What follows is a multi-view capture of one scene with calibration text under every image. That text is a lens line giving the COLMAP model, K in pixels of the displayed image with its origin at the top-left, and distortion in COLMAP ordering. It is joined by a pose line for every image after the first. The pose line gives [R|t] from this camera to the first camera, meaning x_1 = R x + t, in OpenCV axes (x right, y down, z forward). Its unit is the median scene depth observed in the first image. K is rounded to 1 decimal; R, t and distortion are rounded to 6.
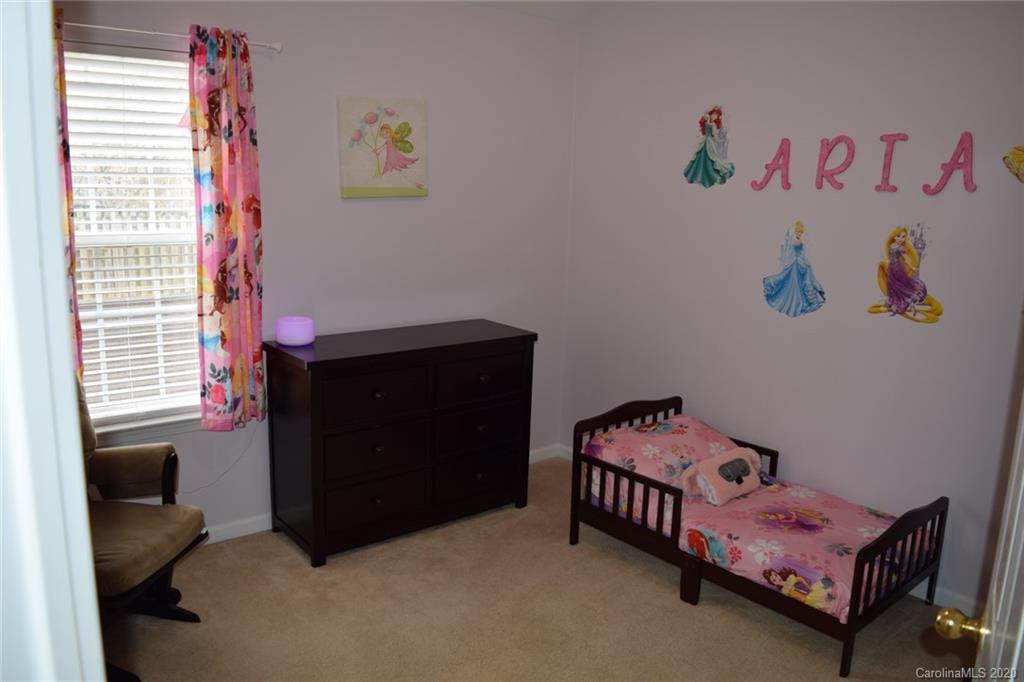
lens RADIAL K [[809.2, 0, 515.1], [0, 809.2, 346.6], [0, 0, 1]] dist [-0.087811, 0.010488]
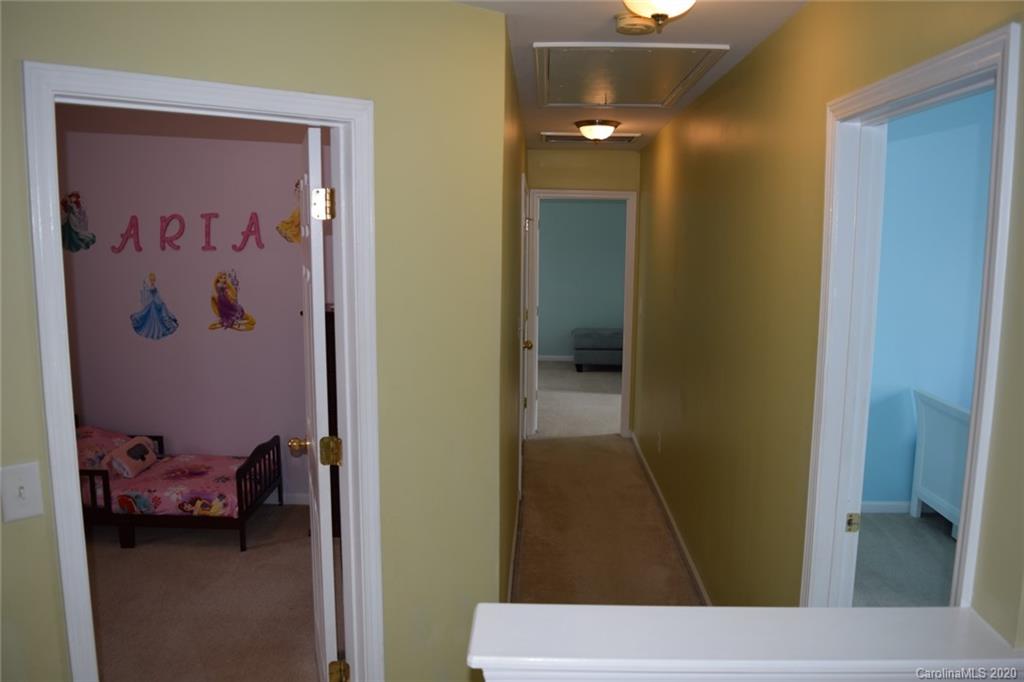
lens RADIAL K [[809.2, 0, 515.1], [0, 809.2, 346.6], [0, 0, 1]] dist [-0.087811, 0.010488]
pose [[0.665364, -0.131668, 0.734815, -0.299835], [0.159753, 0.986634, 0.032136, 0.034696], [-0.729225, 0.096007, 0.677505, -0.467484]]
